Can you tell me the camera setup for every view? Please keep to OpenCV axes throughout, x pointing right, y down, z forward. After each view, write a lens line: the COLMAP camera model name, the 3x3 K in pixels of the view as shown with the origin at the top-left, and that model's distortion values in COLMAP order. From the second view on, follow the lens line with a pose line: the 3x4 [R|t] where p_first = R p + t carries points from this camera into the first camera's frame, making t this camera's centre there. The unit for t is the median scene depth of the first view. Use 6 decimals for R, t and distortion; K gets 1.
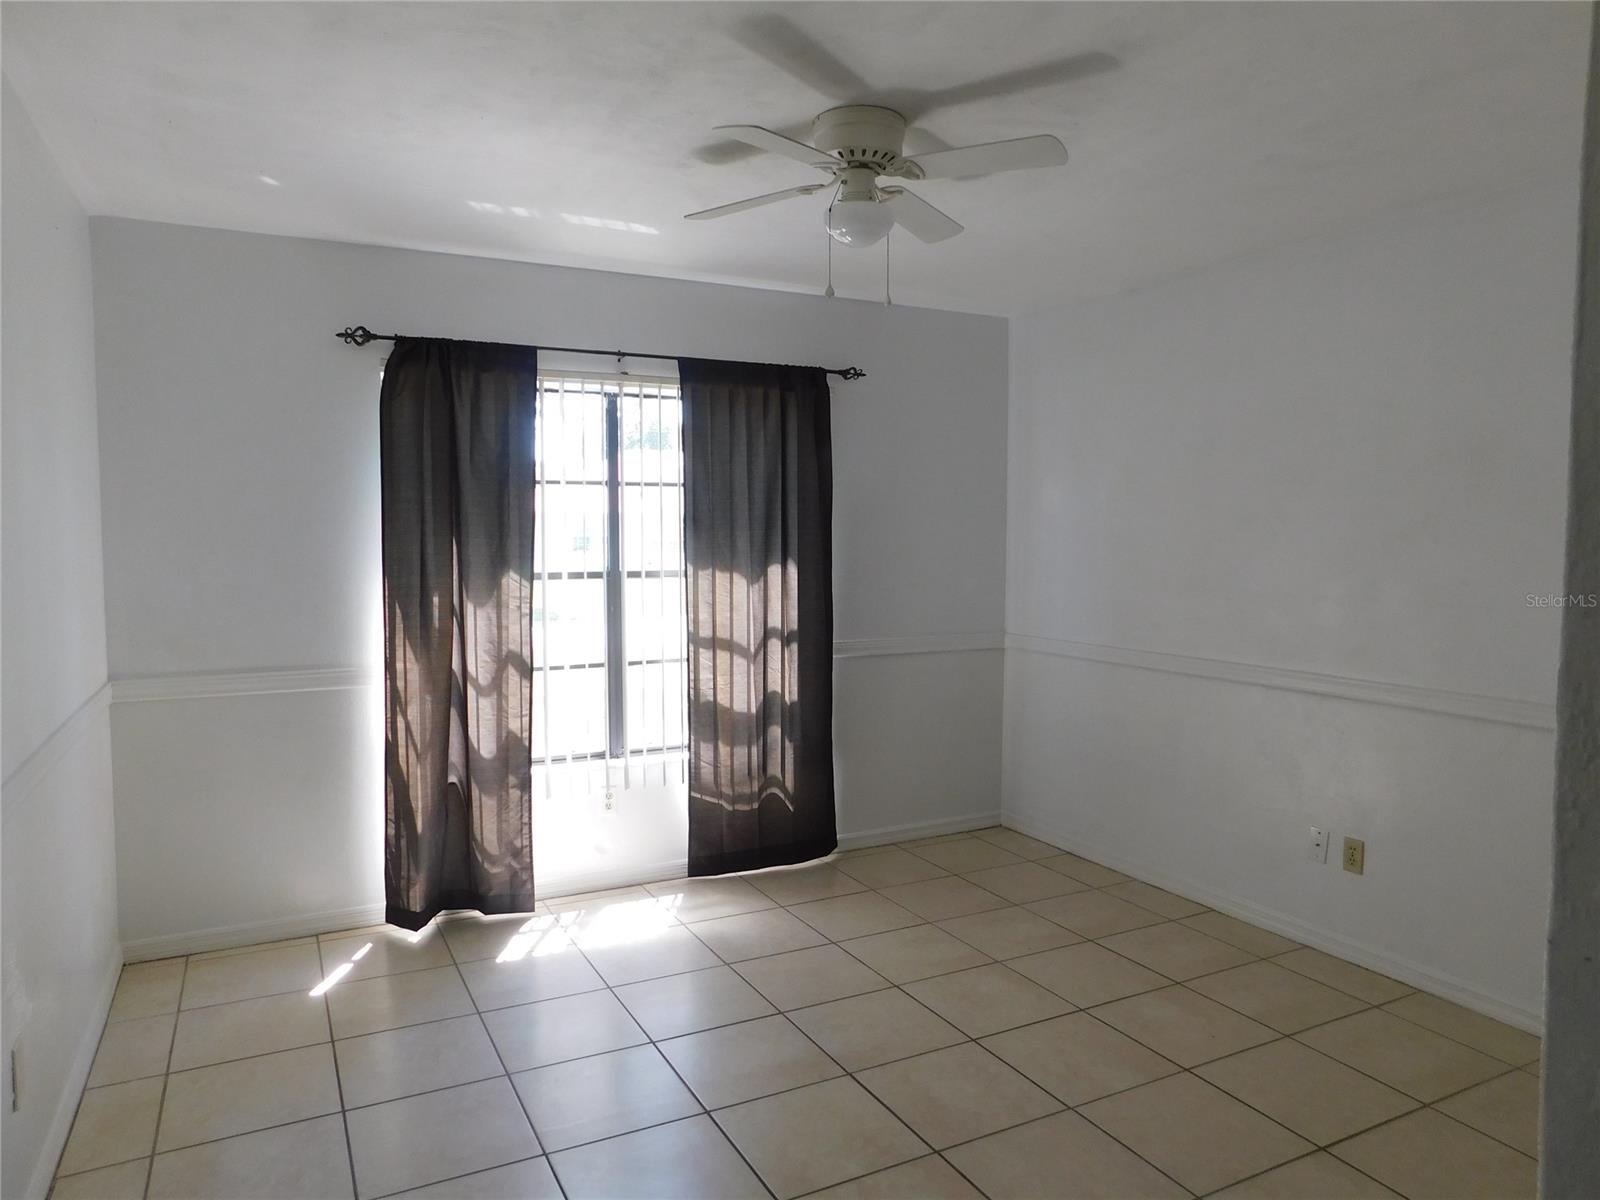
lens RADIAL K [[1053.3, 0, 800.0], [0, 1053.3, 600.0], [0, 0, 1]] dist [-0.072612, 0.058251]
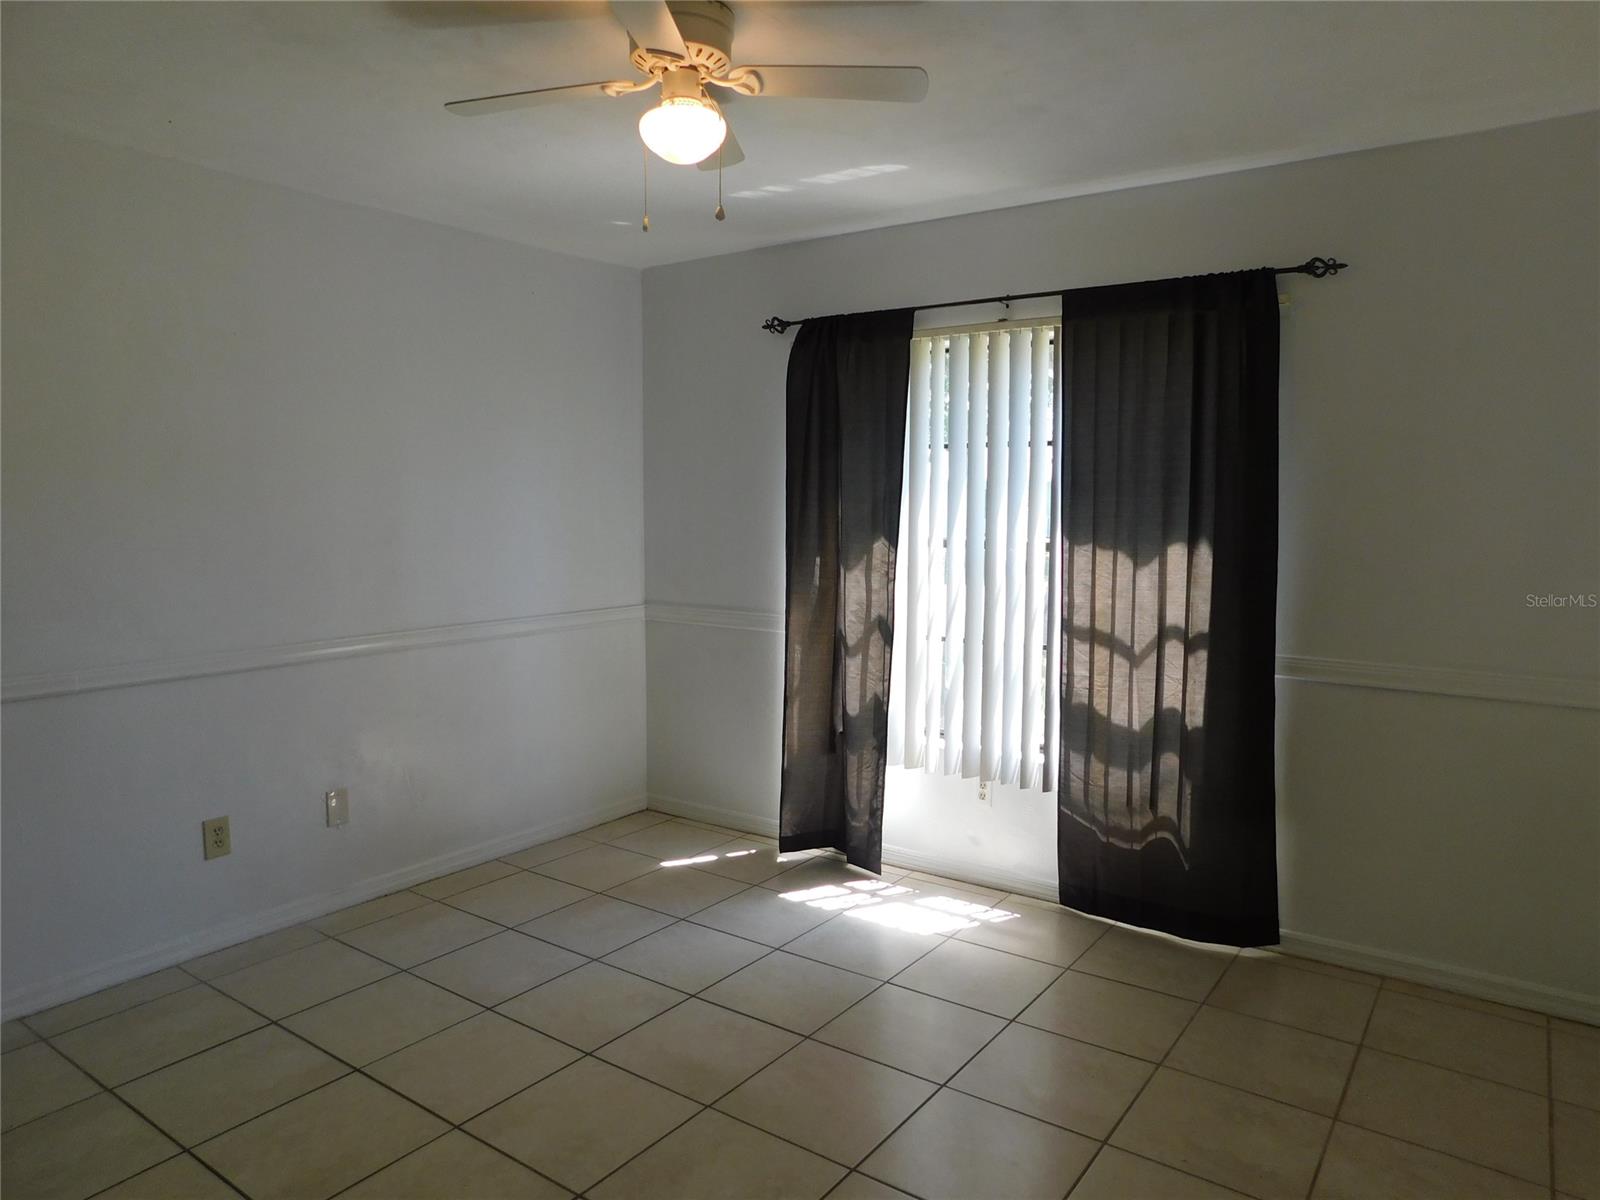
lens RADIAL K [[1053.3, 0, 800.0], [0, 1053.3, 600.0], [0, 0, 1]] dist [-0.072612, 0.058251]
pose [[0.457657, 0.085893, -0.884970, 0.534301], [-0.063350, 0.995943, 0.063902, -0.023630], [0.886869, 0.026818, 0.461242, 0.418308]]
